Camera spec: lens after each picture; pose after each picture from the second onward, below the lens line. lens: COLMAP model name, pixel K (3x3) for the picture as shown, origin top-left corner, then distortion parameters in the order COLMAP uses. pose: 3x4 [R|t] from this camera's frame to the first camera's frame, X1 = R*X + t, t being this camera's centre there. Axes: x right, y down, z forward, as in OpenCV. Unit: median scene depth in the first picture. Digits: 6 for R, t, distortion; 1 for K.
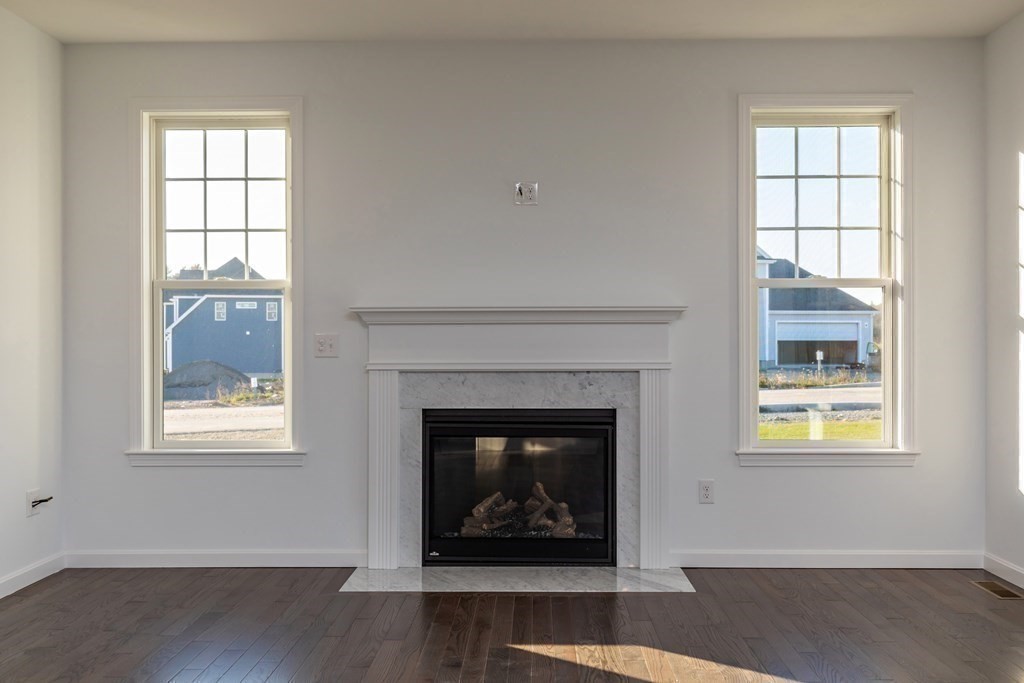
lens RADIAL K [[1056.1, 0, 512.0], [0, 1056.1, 341.5], [0, 0, 1]] dist [0.014494, 0.010363]
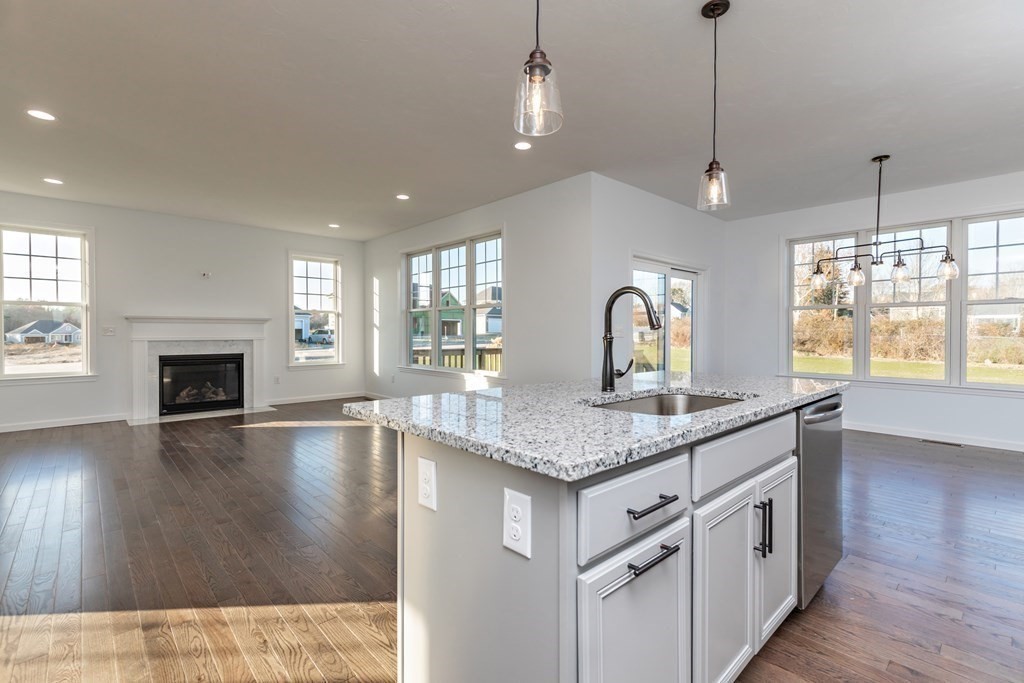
lens RADIAL K [[466.5, 0, 515.4], [0, 466.5, 334.7], [0, 0, 1]] dist [0.001126, 0.000281]
pose [[0.721313, -0.000665, 0.692609, -0.245243], [-0.005923, 0.999957, 0.007129, -0.000616], [-0.692584, -0.009245, 0.721278, -0.424252]]
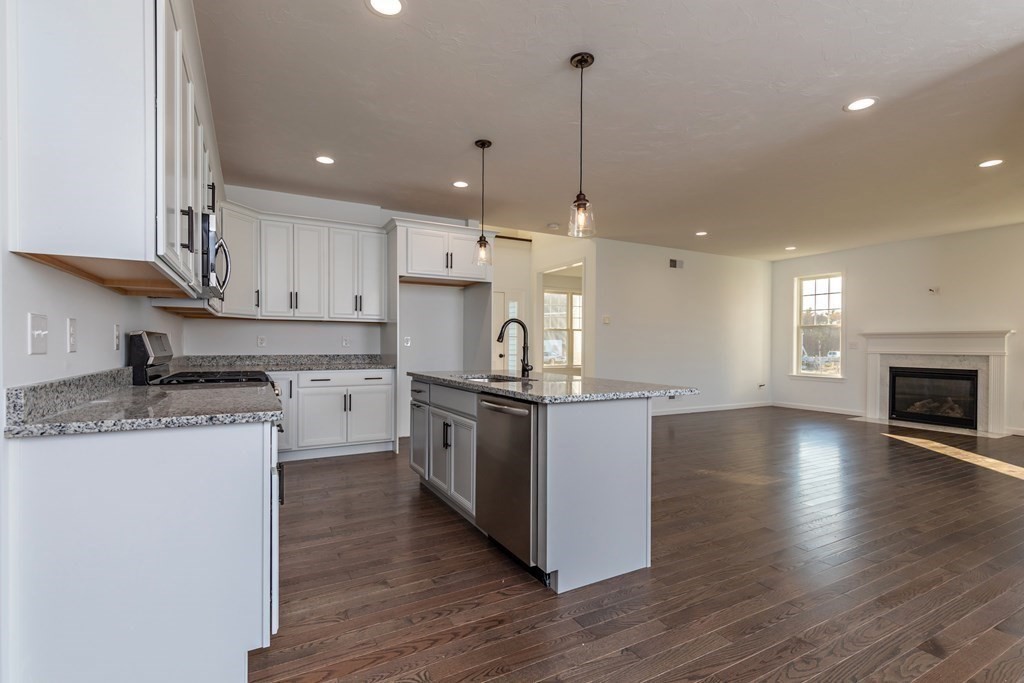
lens RADIAL K [[455.4, 0, 537.4], [0, 455.4, 343.1], [0, 0, 1]] dist [0.001519, 0.000378]
pose [[0.548970, 0.003869, -0.835833, 0.440353], [-0.002907, 0.999992, 0.002720, -0.002942], [0.835837, 0.000937, 0.548977, -0.528566]]
